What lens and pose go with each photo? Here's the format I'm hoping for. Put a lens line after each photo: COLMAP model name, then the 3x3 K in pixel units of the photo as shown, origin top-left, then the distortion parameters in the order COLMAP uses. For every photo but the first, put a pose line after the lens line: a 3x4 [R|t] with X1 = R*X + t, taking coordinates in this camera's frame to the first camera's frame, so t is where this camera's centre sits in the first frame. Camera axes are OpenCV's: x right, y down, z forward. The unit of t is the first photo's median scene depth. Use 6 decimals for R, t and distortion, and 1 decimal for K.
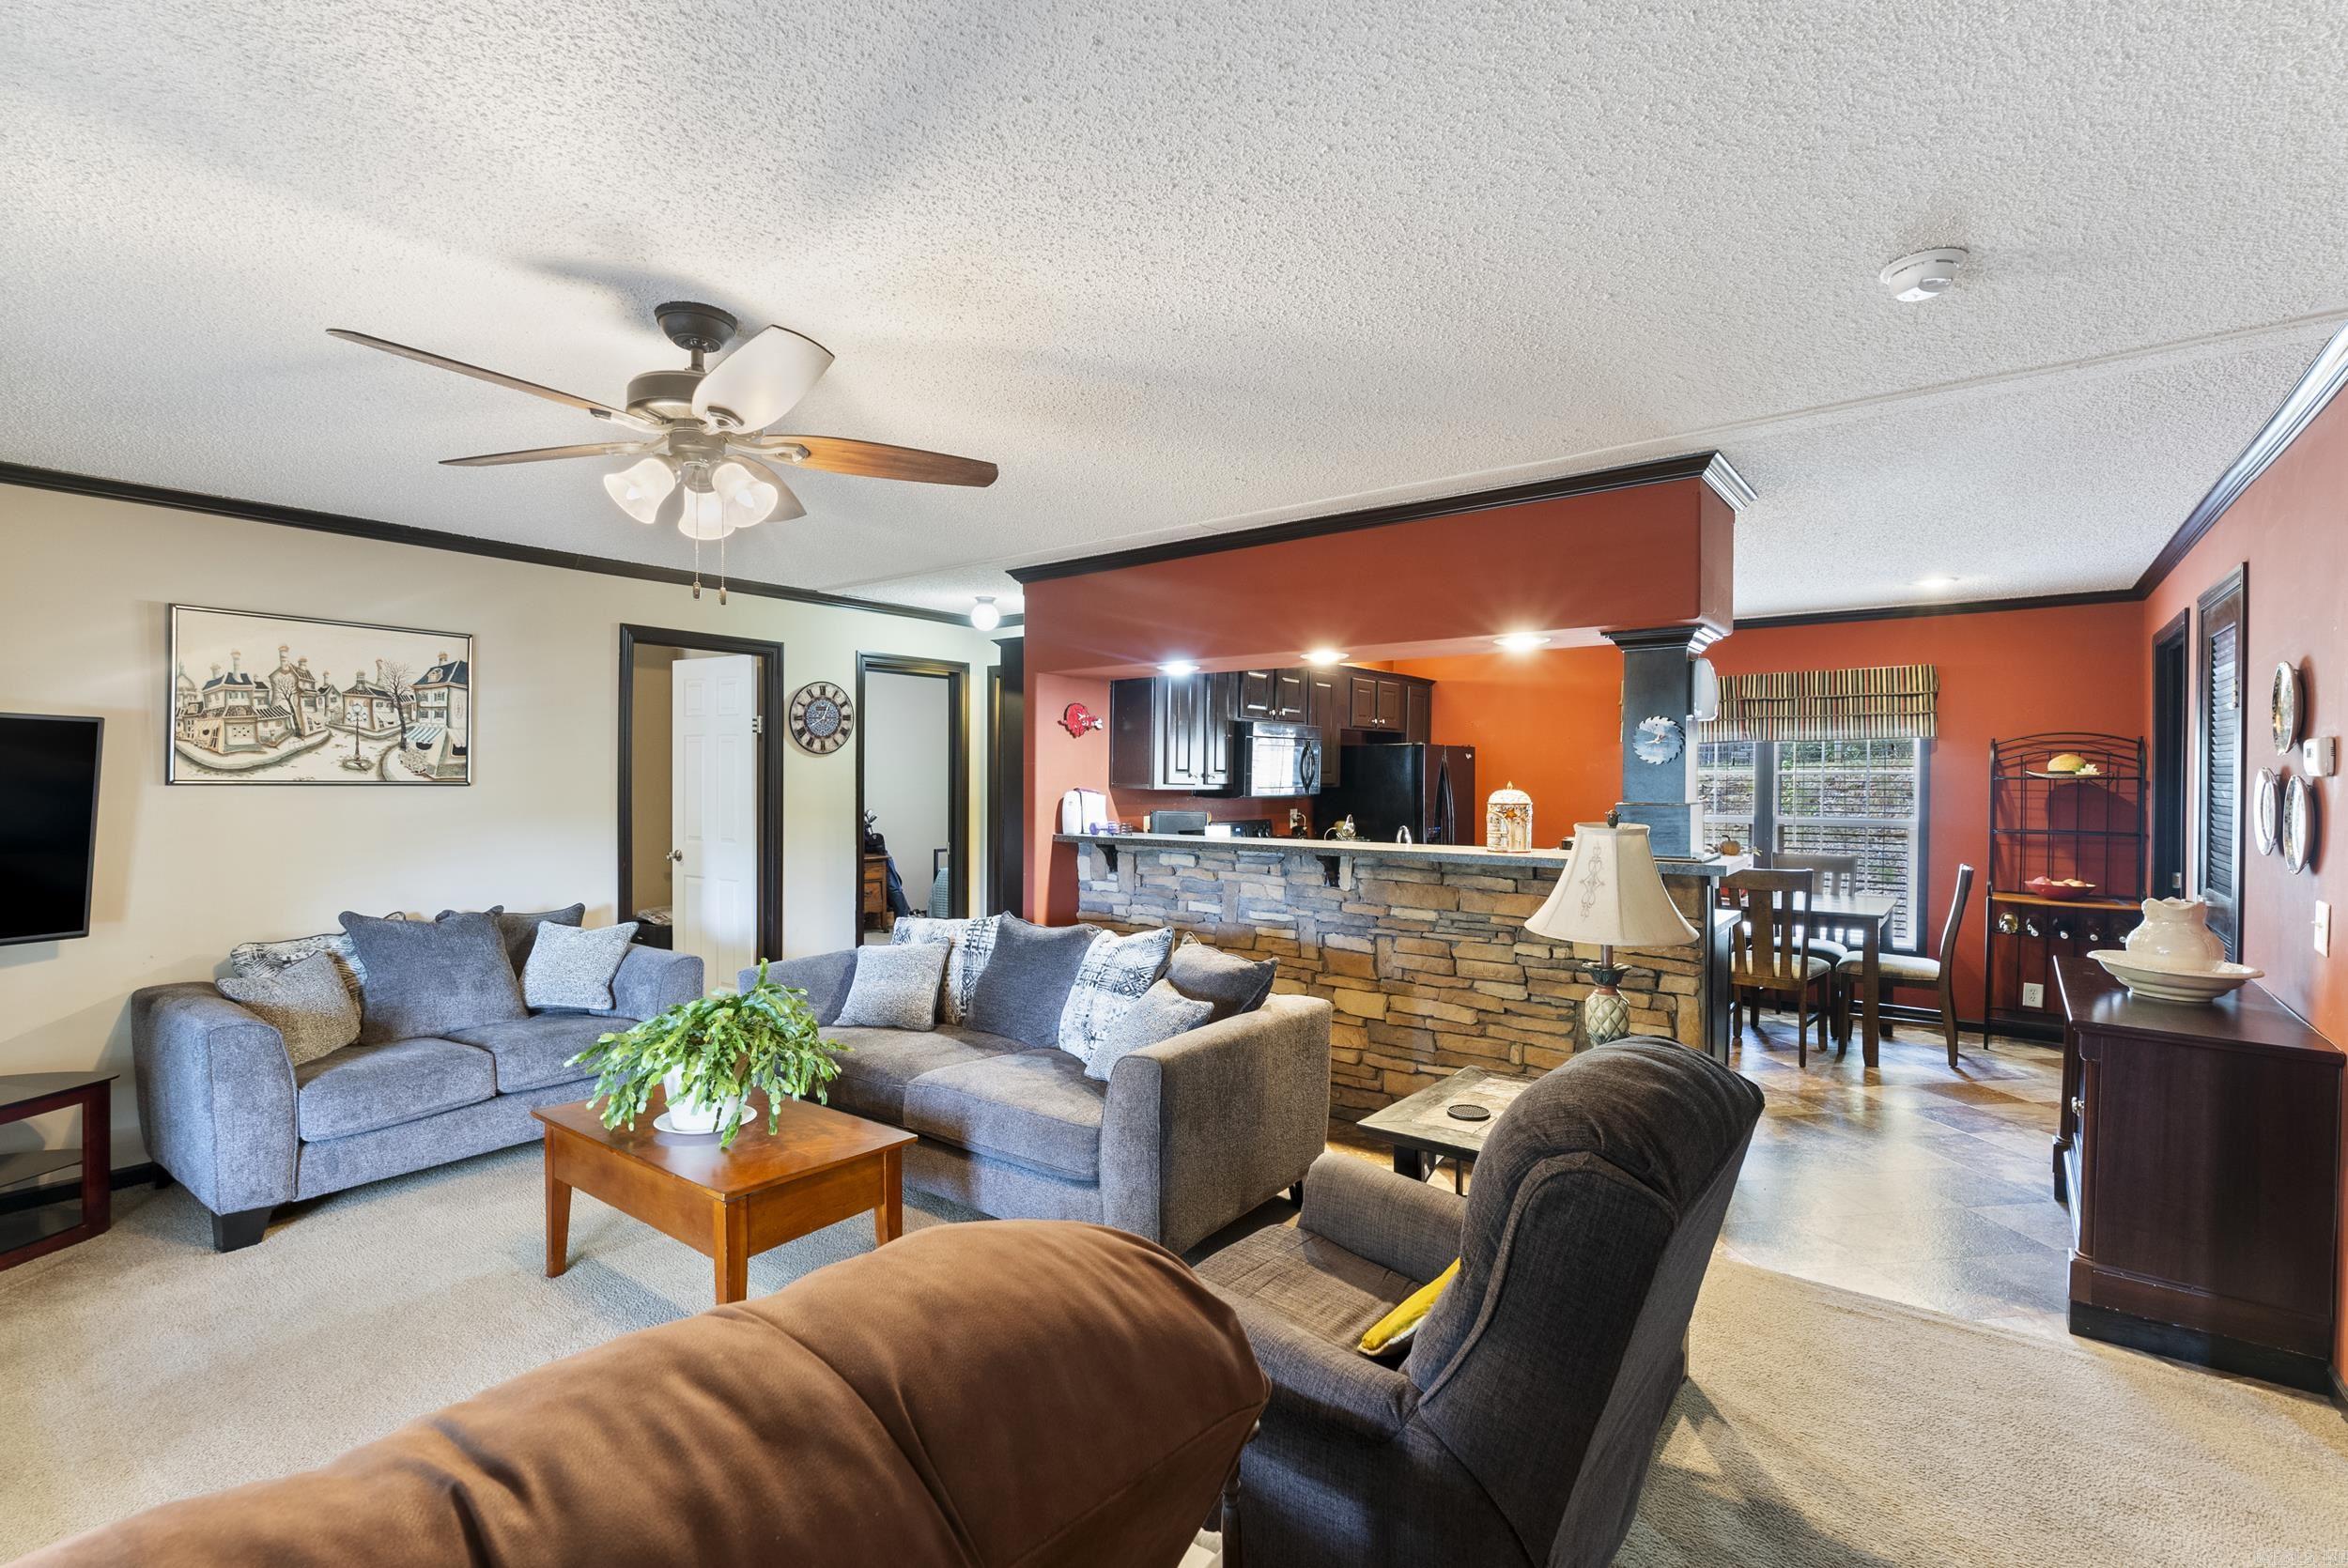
lens RADIAL K [[1056.9, 0, 1173.8], [0, 1056.9, 795.4], [0, 0, 1]] dist [-0.005554, 0.000199]
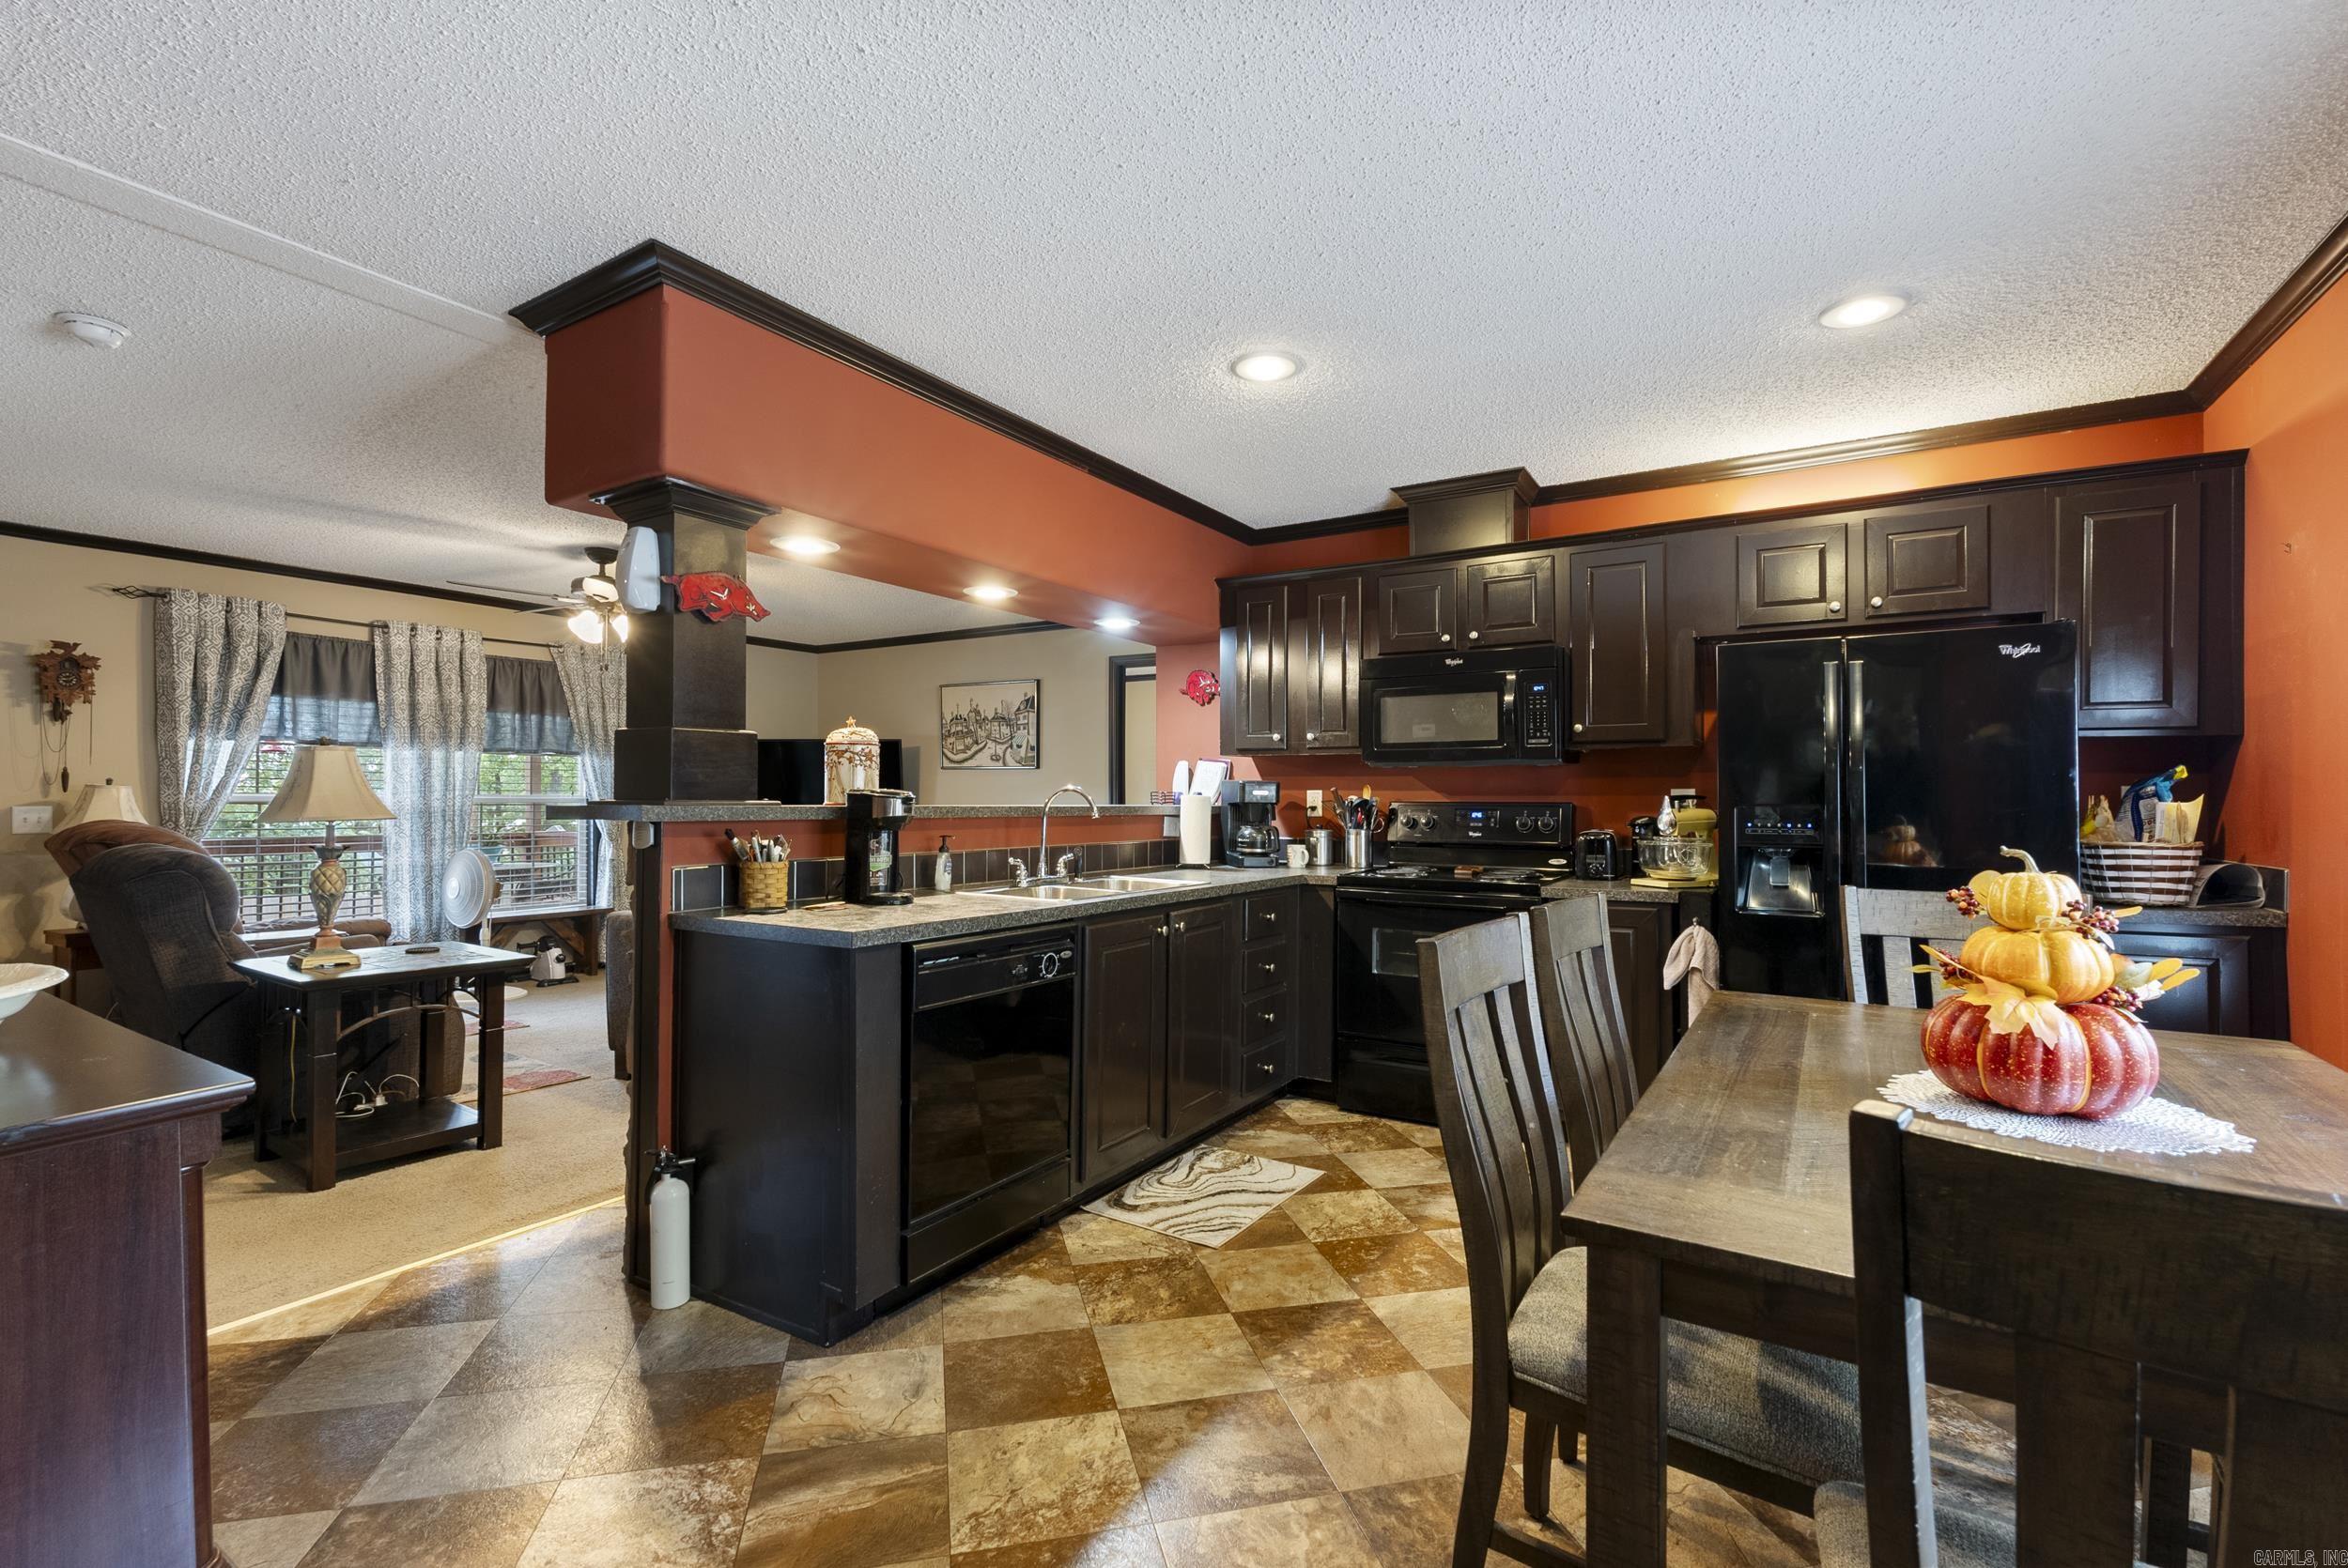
lens RADIAL K [[1030.7, 0, 1174.0], [0, 1030.7, 784.0], [0, 0, 1]] dist [-0.007386, -0.000080]
pose [[0.103753, -0.015894, -0.994476, 1.019247], [-0.021109, 0.999612, -0.018178, 0.041707], [0.994379, 0.022878, 0.103377, 1.069449]]
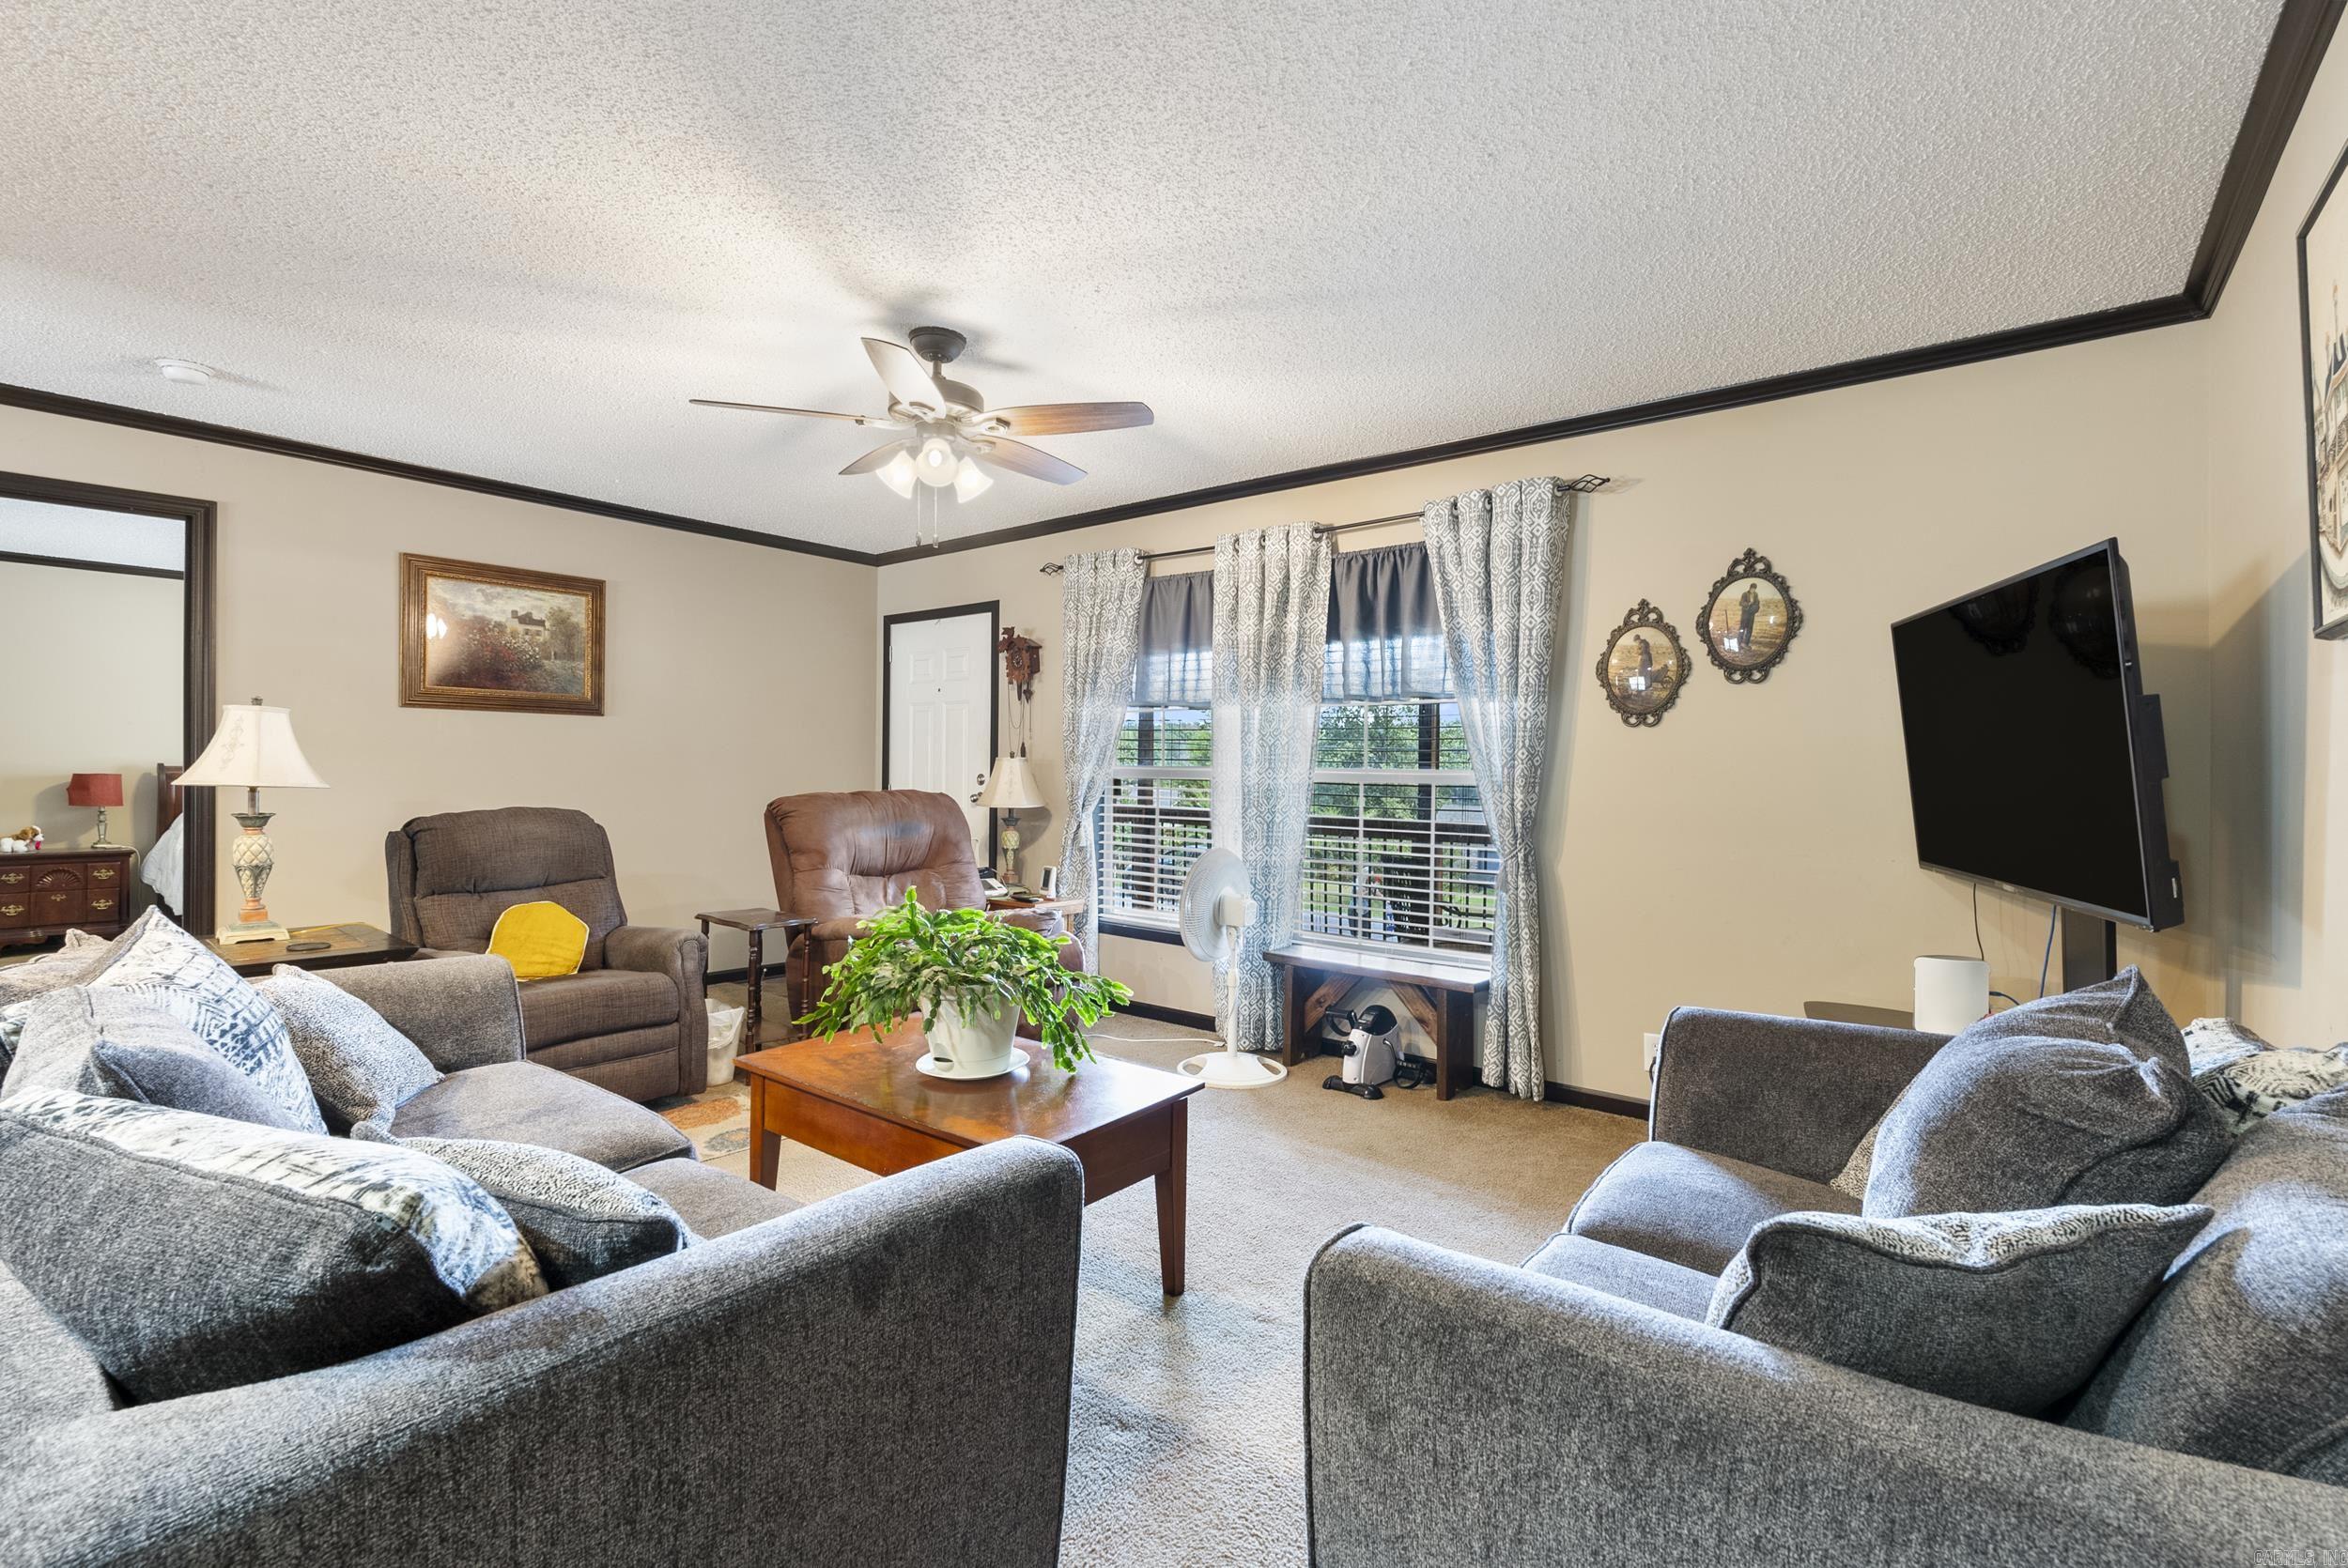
lens RADIAL K [[1070.6, 0, 1175.9], [0, 1070.6, 775.4], [0, 0, 1]] dist [-0.005563, 0.000432]
pose [[-0.999538, -0.013802, 0.027072, -0.423576], [-0.013128, 0.999604, 0.024906, 0.034536], [-0.027405, 0.024539, -0.999323, 1.246331]]
